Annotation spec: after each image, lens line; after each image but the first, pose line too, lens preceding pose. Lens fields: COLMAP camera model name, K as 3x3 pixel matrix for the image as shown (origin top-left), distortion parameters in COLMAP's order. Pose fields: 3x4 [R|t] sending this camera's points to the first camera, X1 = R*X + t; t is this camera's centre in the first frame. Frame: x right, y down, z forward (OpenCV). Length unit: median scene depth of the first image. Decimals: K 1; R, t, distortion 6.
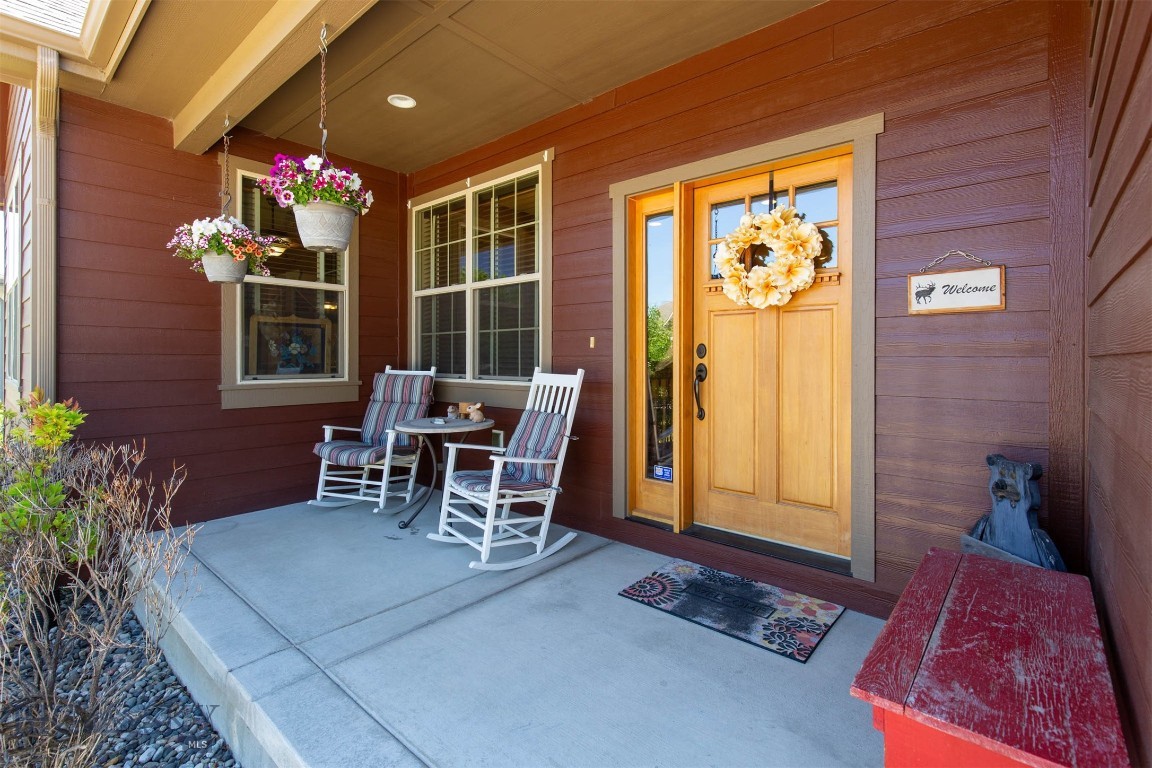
lens RADIAL K [[524.5, 0, 572.4], [0, 524.5, 357.3], [0, 0, 1]] dist [0.001755, -0.000523]
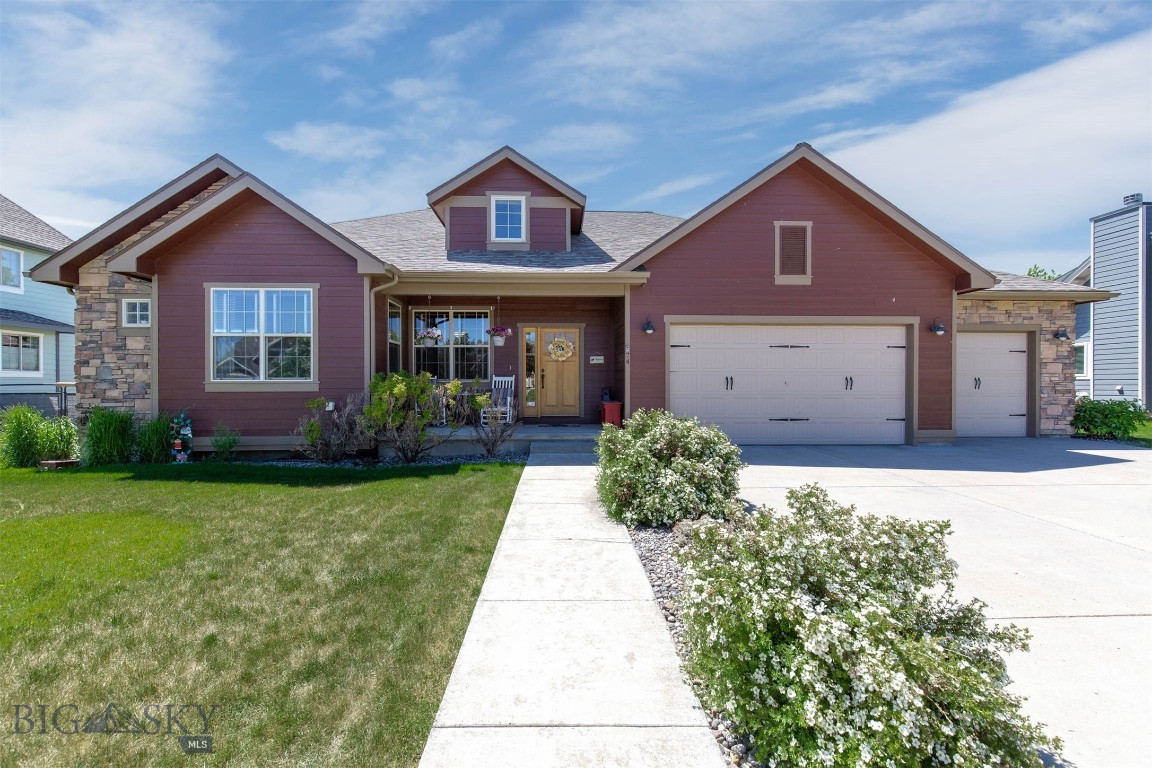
lens RADIAL K [[524.5, 0, 580.5], [0, 524.5, 385.6], [0, 0, 1]] dist [0.001755, -0.000523]
pose [[0.716533, -0.004105, 0.697541, -1.820276], [0.002260, 0.999991, 0.003564, 0.068523], [-0.697549, -0.000977, 0.716536, -1.582308]]
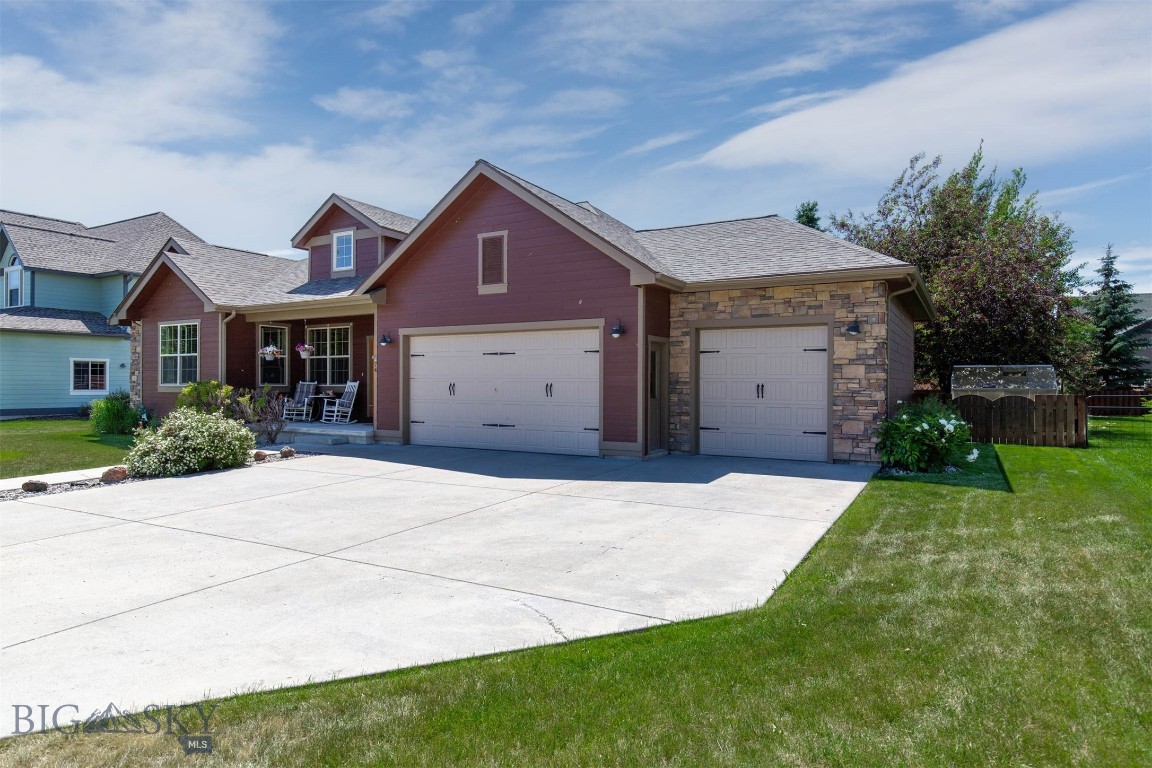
lens RADIAL K [[677.1, 0, 575.9], [0, 677.1, 388.6], [0, 0, 1]] dist [0.007093, -0.000210]
pose [[0.978997, 0.002243, 0.203862, 0.526086], [-0.002931, 0.999991, 0.003072, 0.052150], [-0.203853, -0.003605, 0.978995, -3.985573]]
